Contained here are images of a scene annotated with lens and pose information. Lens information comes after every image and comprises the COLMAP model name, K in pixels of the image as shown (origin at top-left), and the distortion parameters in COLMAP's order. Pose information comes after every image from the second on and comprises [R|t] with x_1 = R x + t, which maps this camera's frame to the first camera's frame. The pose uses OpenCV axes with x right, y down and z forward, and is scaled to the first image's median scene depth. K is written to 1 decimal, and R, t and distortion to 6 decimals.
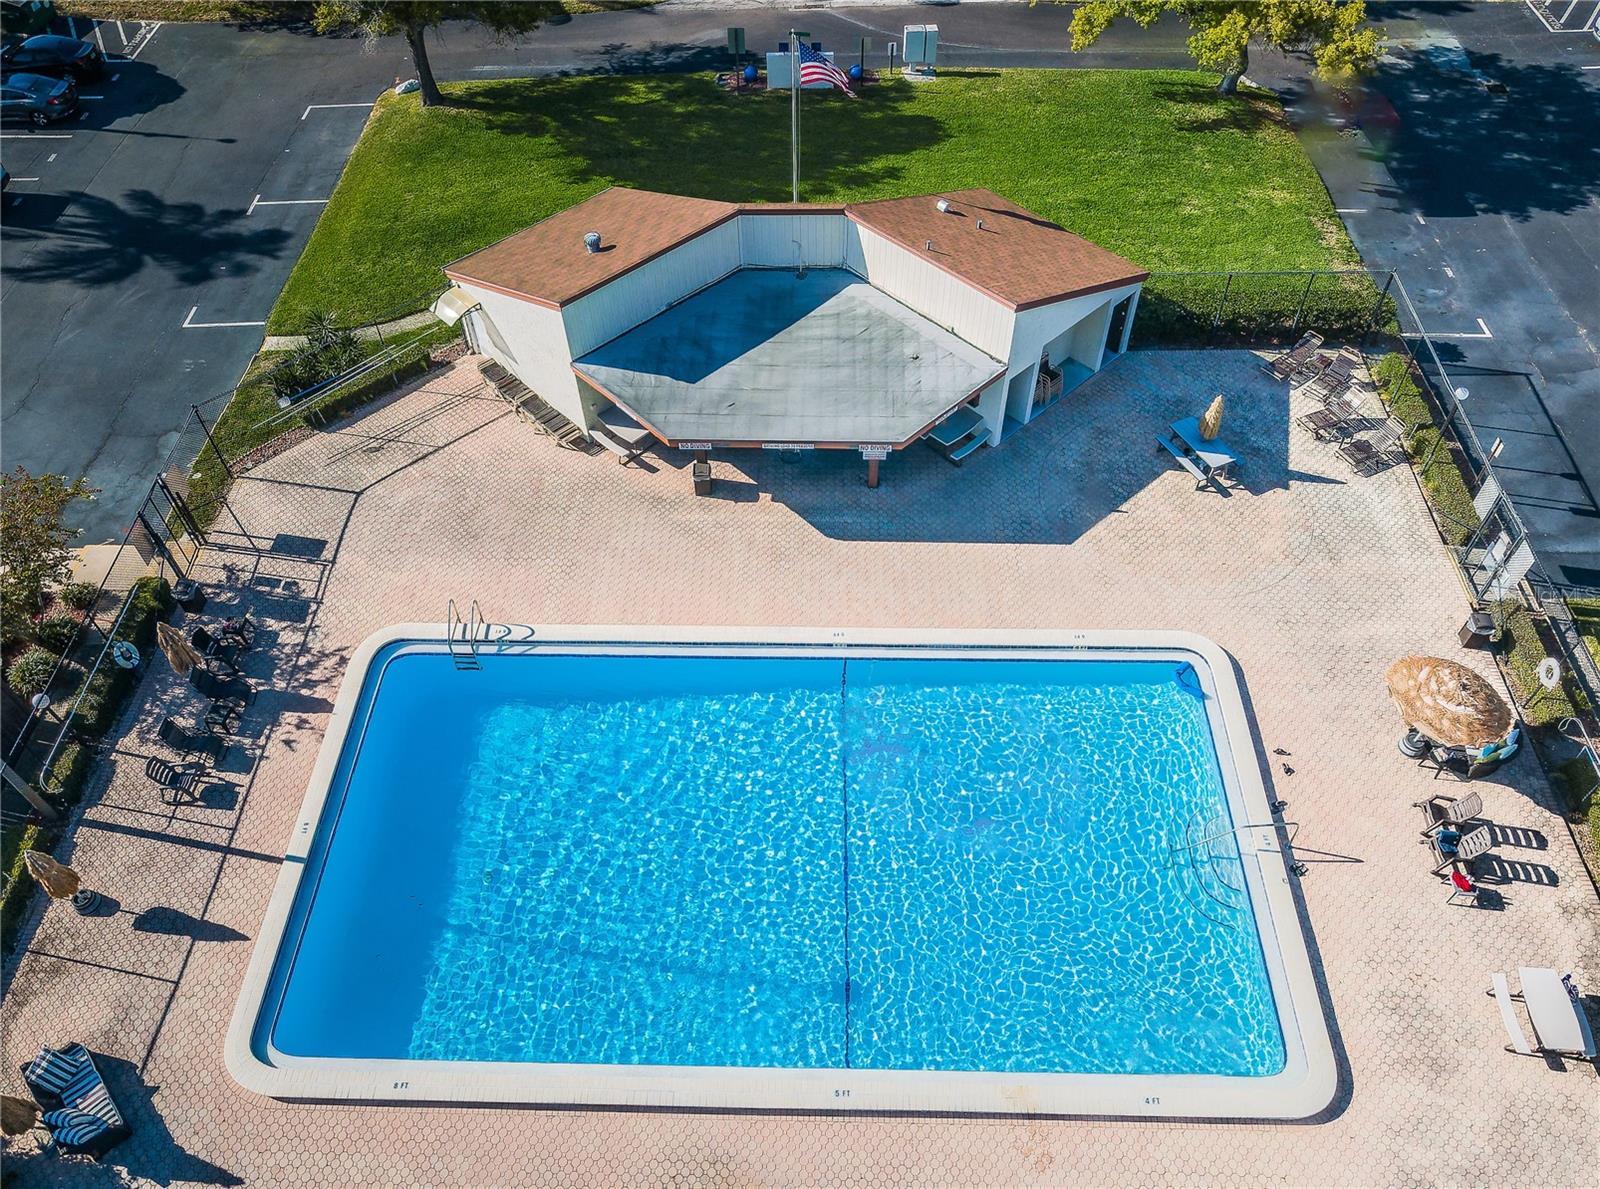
lens RADIAL K [[1167.6, 0, 800.0], [0, 1167.6, 594.5], [0, 0, 1]] dist [0.000671, -0.000956]
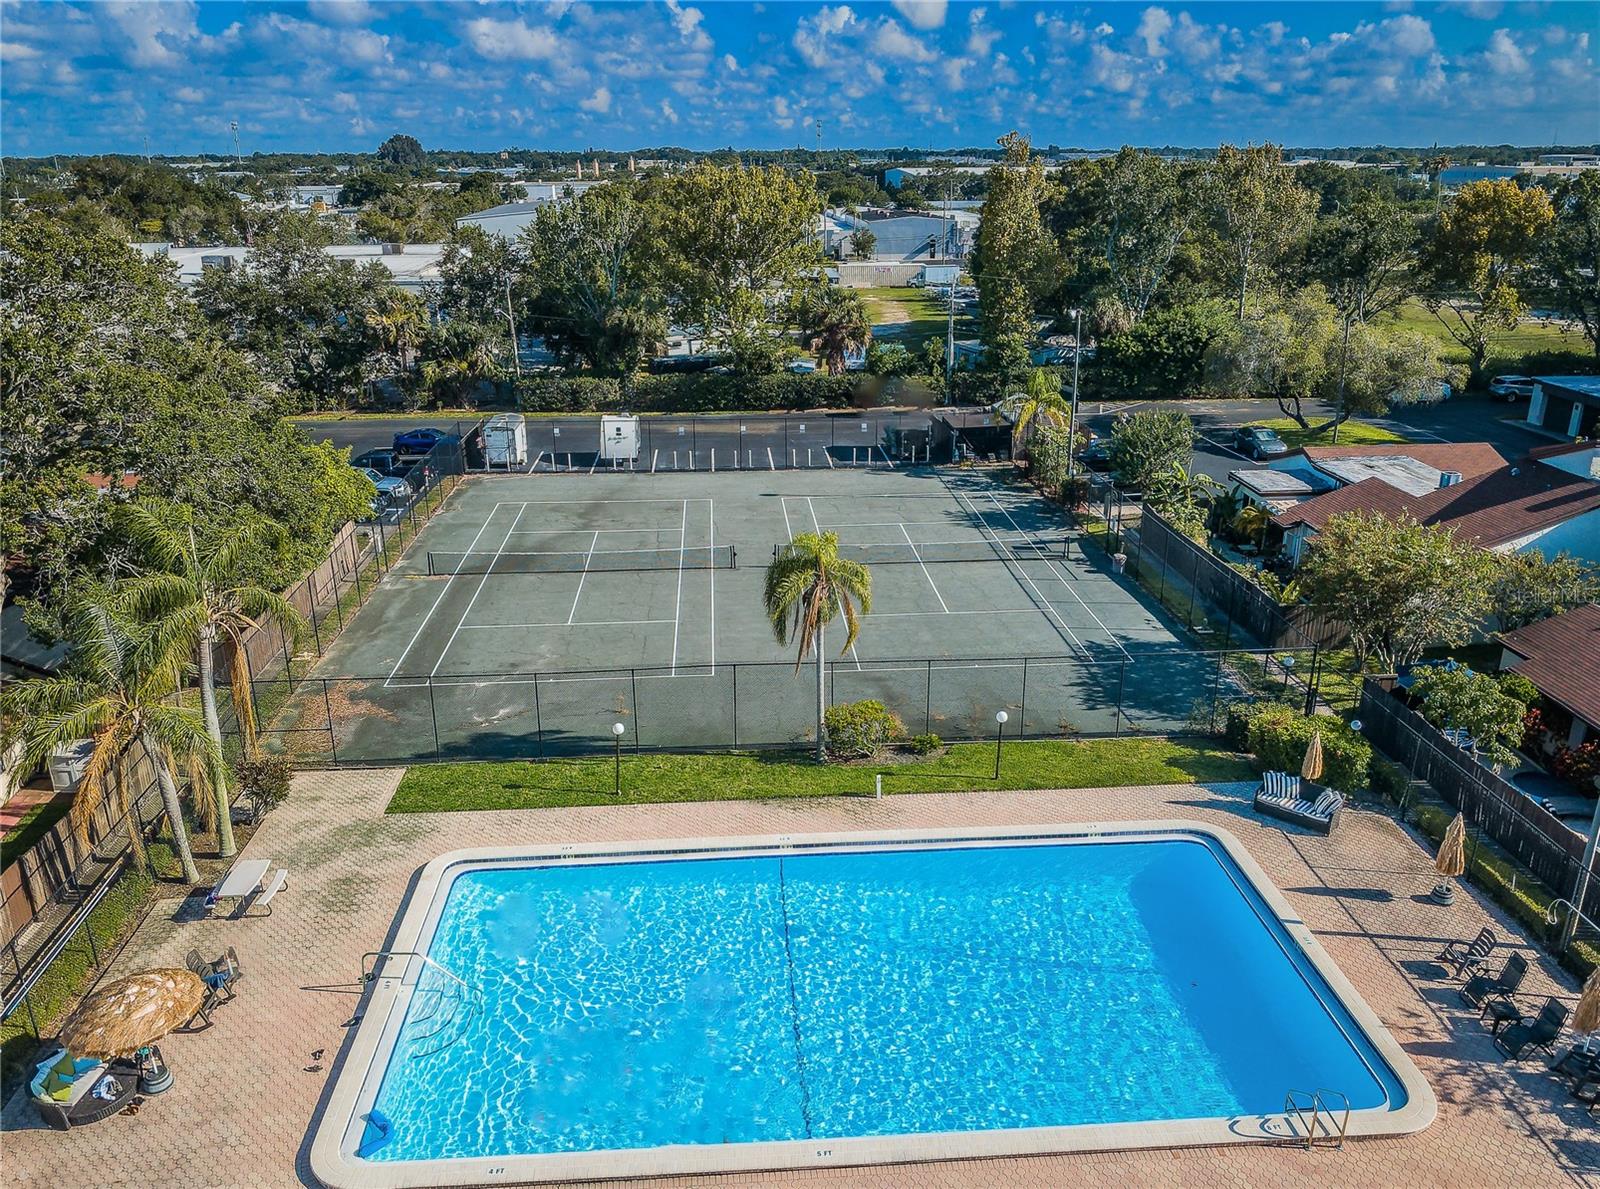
lens RADIAL K [[1167.6, 0, 800.0], [0, 1167.6, 594.5], [0, 0, 1]] dist [0.000671, -0.000956]
pose [[-0.994822, 0.050554, -0.088168, 0.105585], [-0.066686, 0.329968, 0.941634, -0.829190], [0.076696, 0.942638, -0.324888, 0.968237]]
